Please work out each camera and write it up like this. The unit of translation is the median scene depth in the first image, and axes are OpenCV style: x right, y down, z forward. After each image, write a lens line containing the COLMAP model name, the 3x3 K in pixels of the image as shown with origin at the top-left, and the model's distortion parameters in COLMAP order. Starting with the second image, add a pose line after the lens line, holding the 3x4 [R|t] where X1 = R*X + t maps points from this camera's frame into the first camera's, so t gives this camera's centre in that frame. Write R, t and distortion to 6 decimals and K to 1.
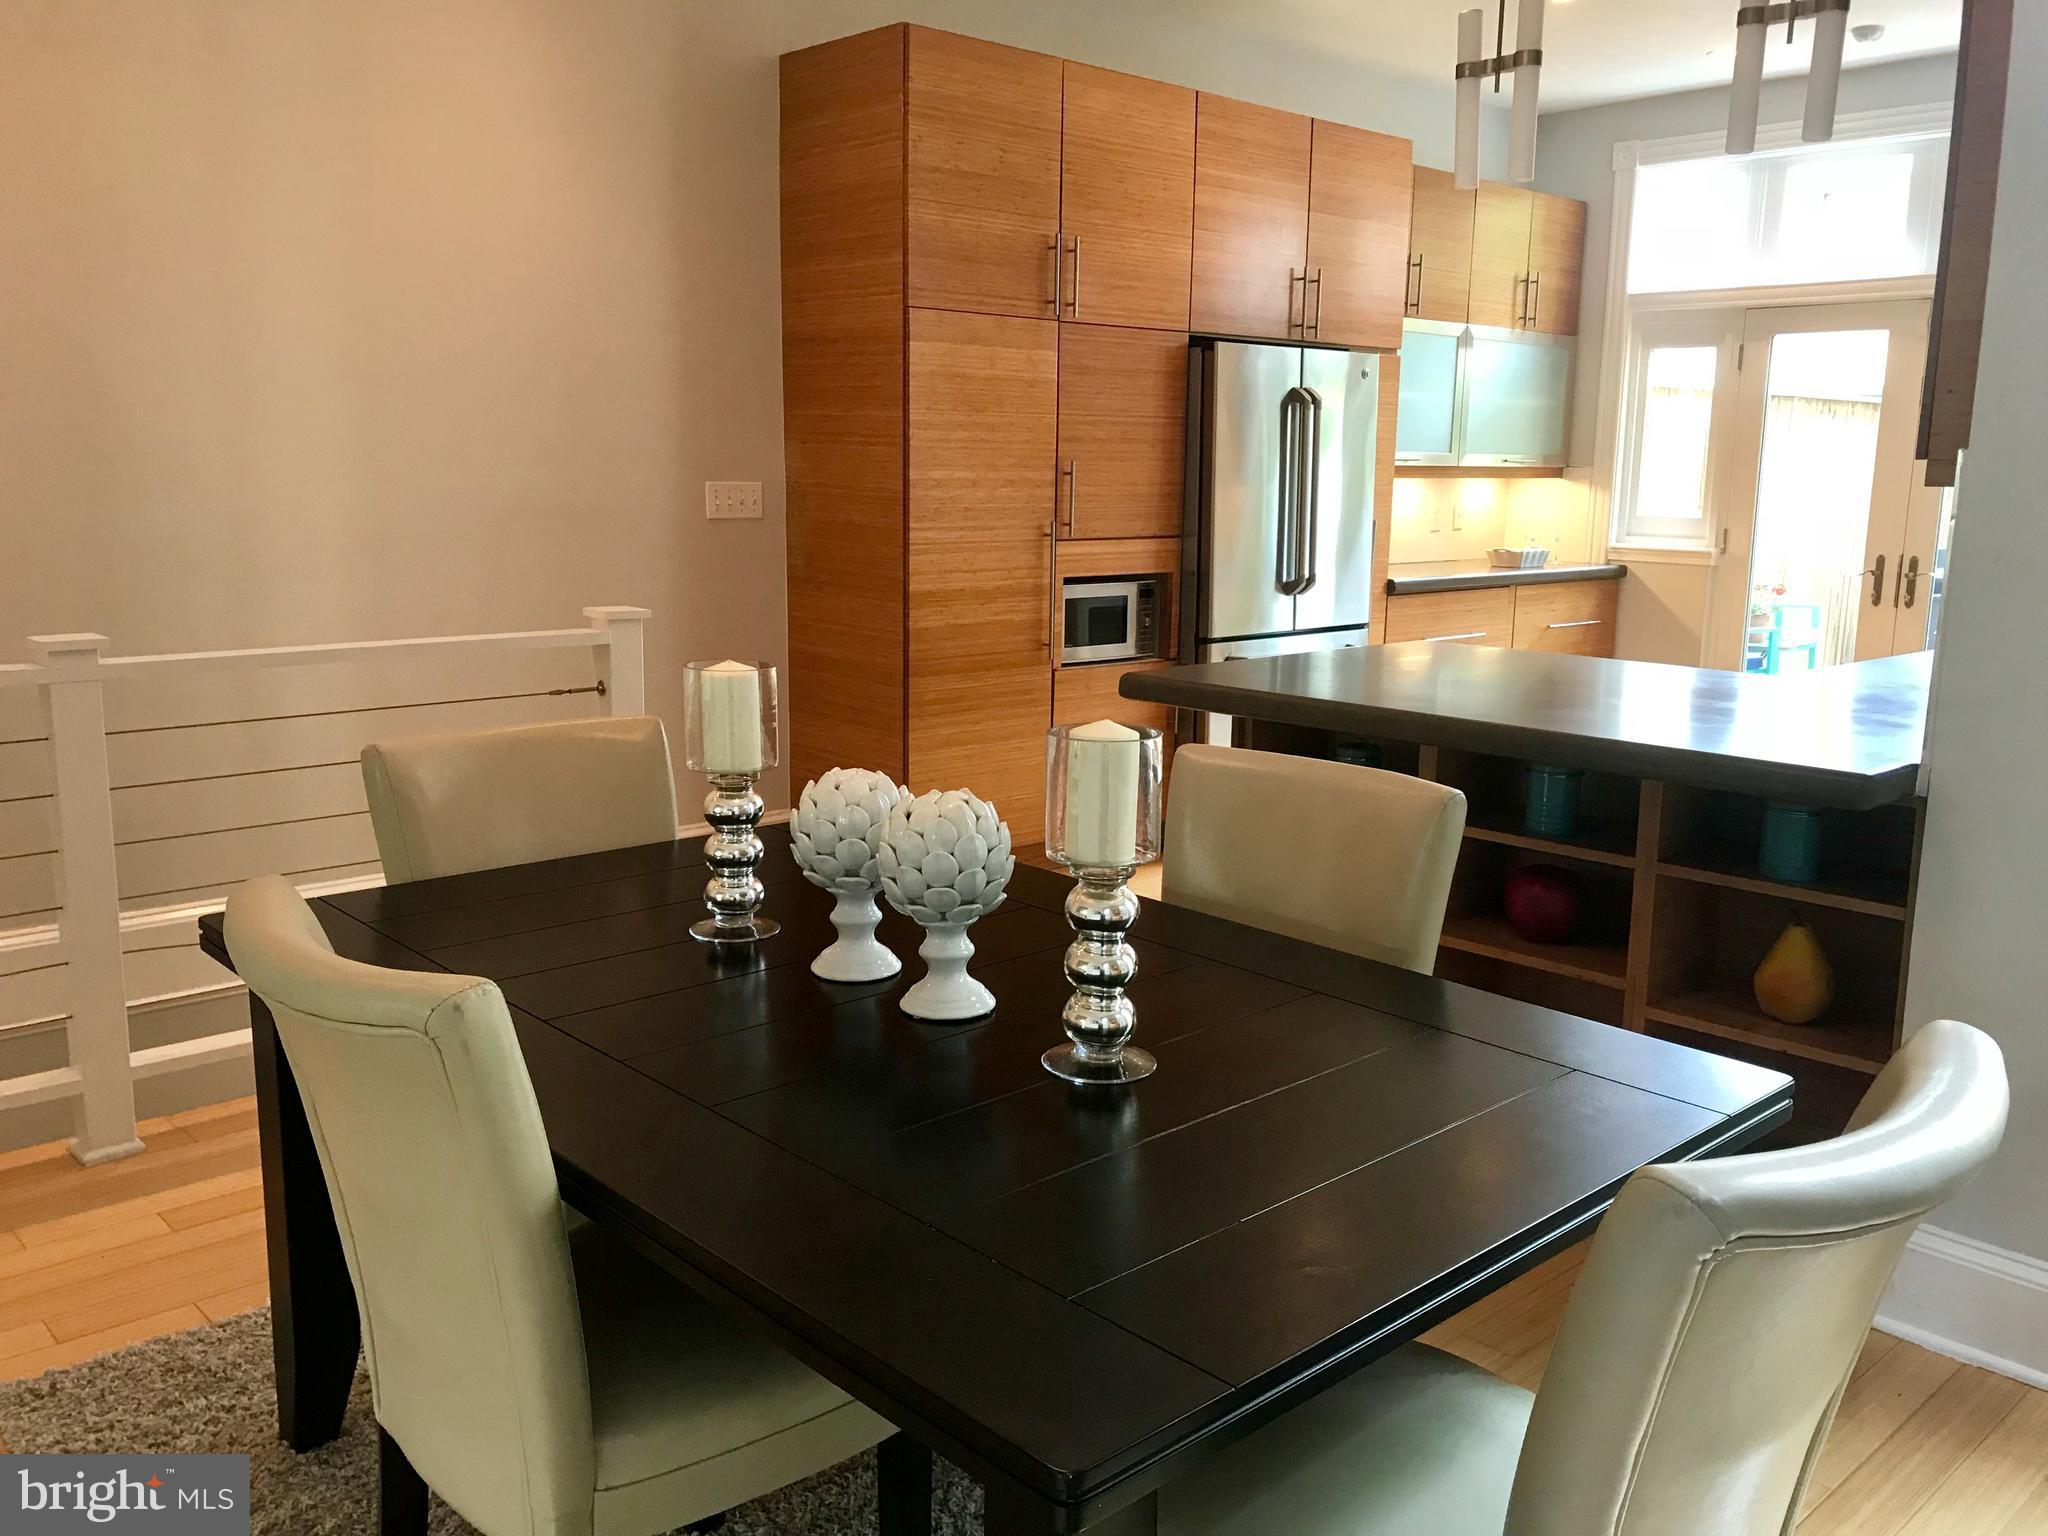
lens RADIAL K [[1678.4, 0, 1021.6], [0, 1678.4, 732.9], [0, 0, 1]] dist [-0.004253, -0.000088]
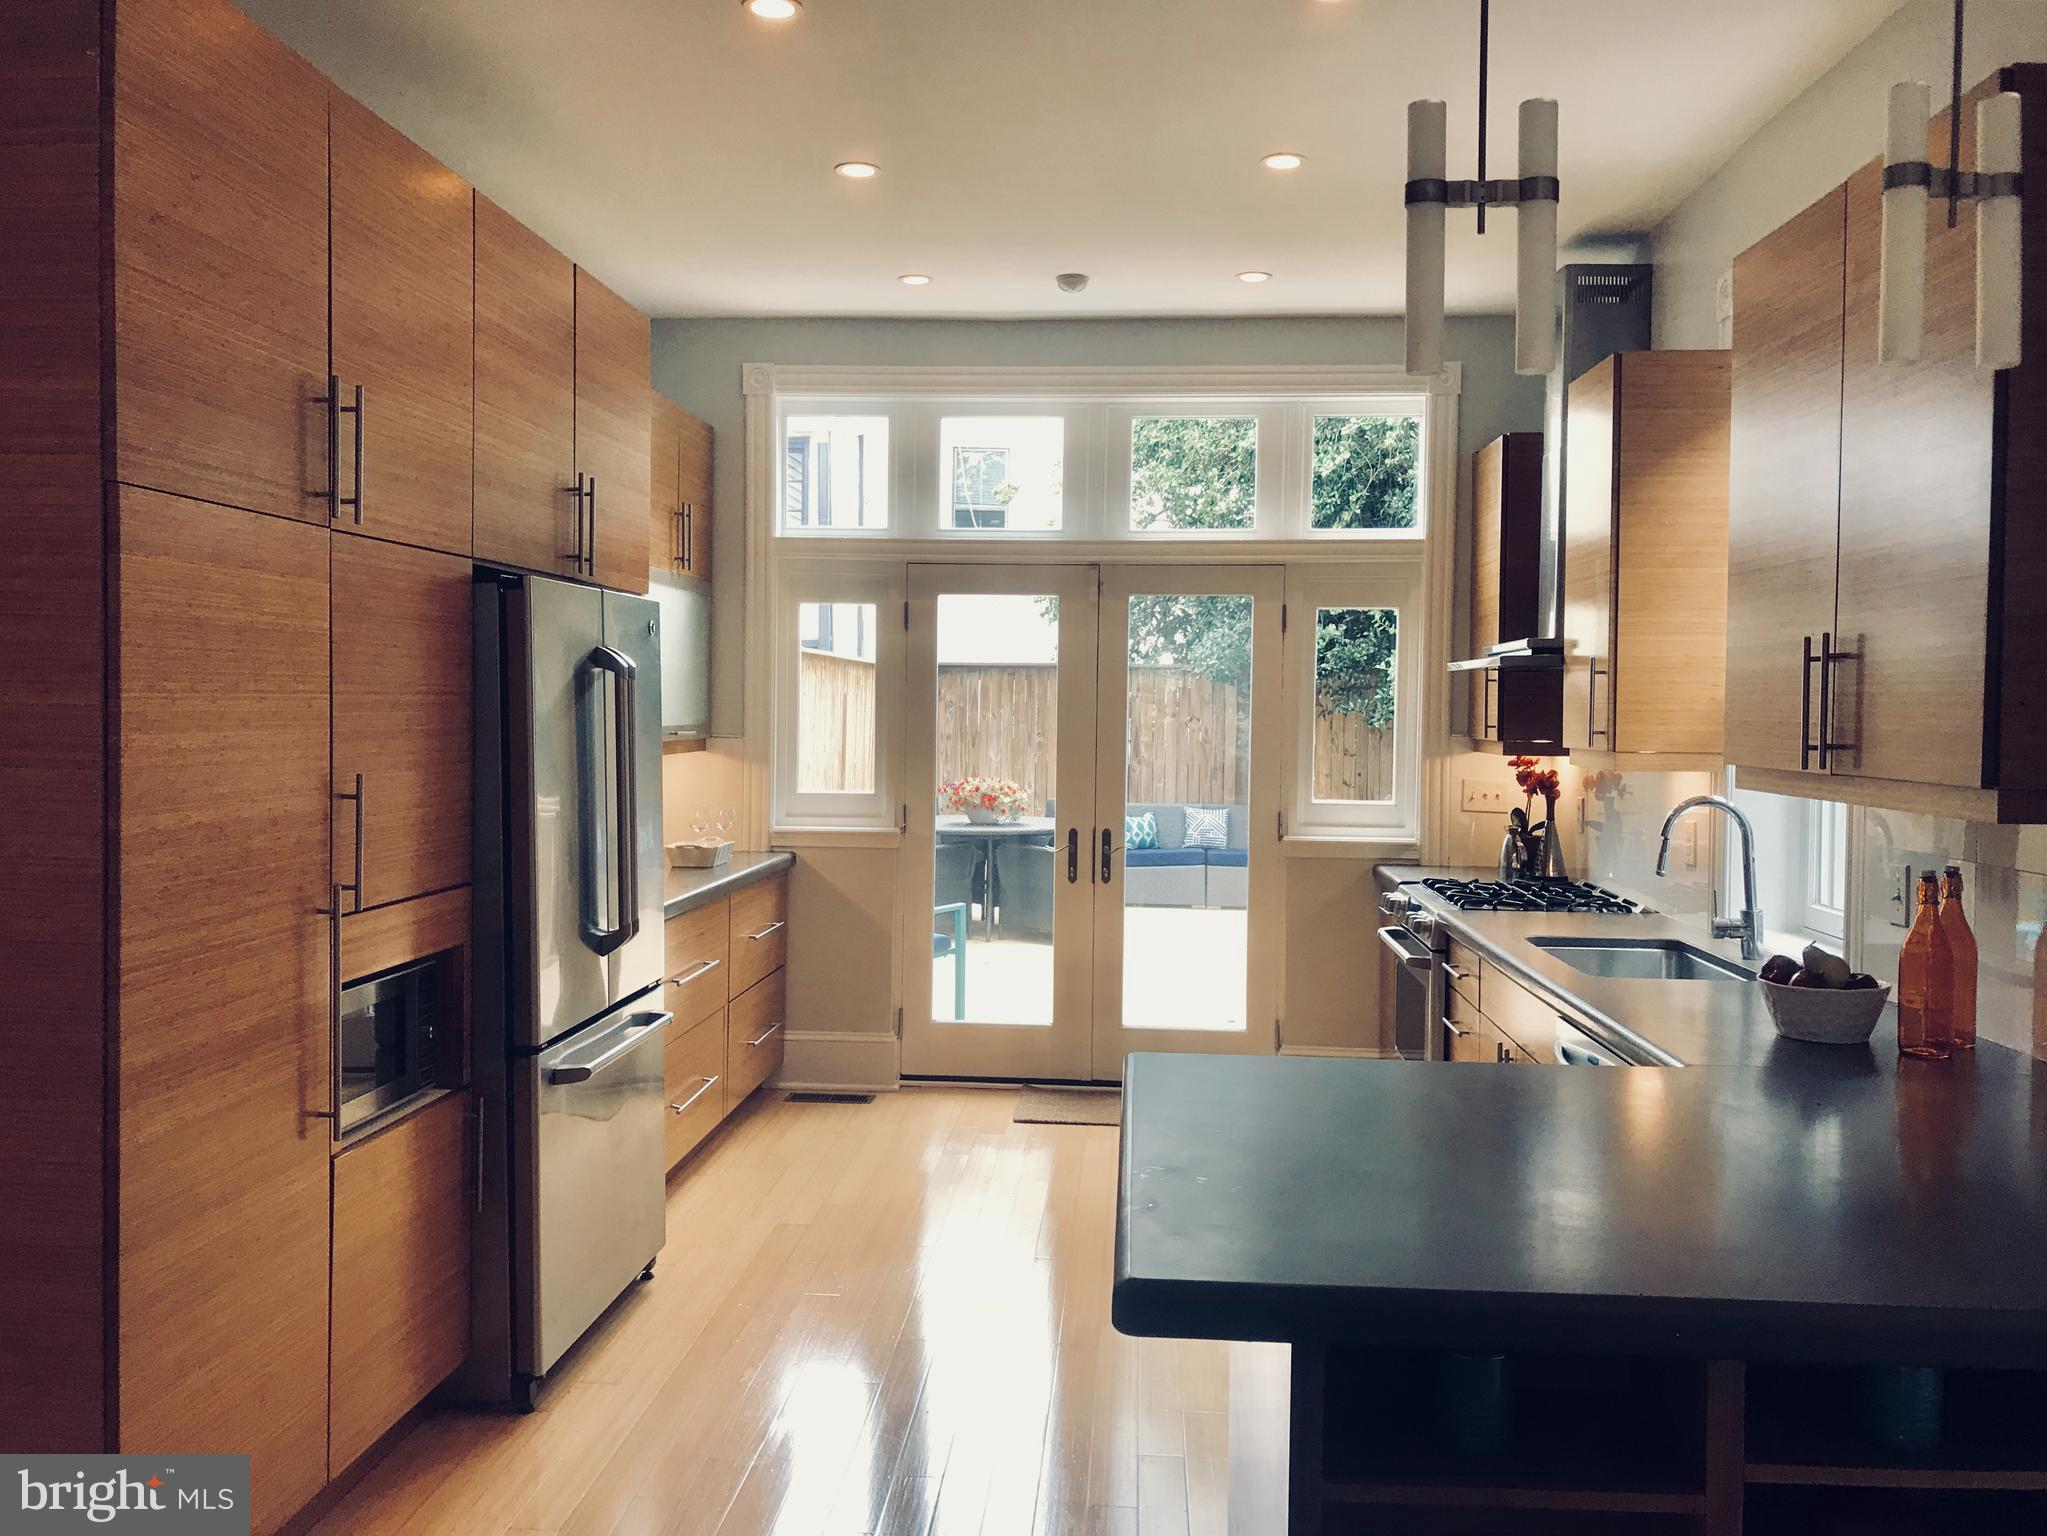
lens RADIAL K [[1677.6, 0, 1021.1], [0, 1677.6, 732.9], [0, 0, 1]] dist [-0.004253, -0.000088]
pose [[0.732465, -0.018483, 0.680553, -0.192690], [0.111365, 0.989420, -0.092989, -0.102250], [-0.671634, 0.143901, 0.726774, 0.455870]]
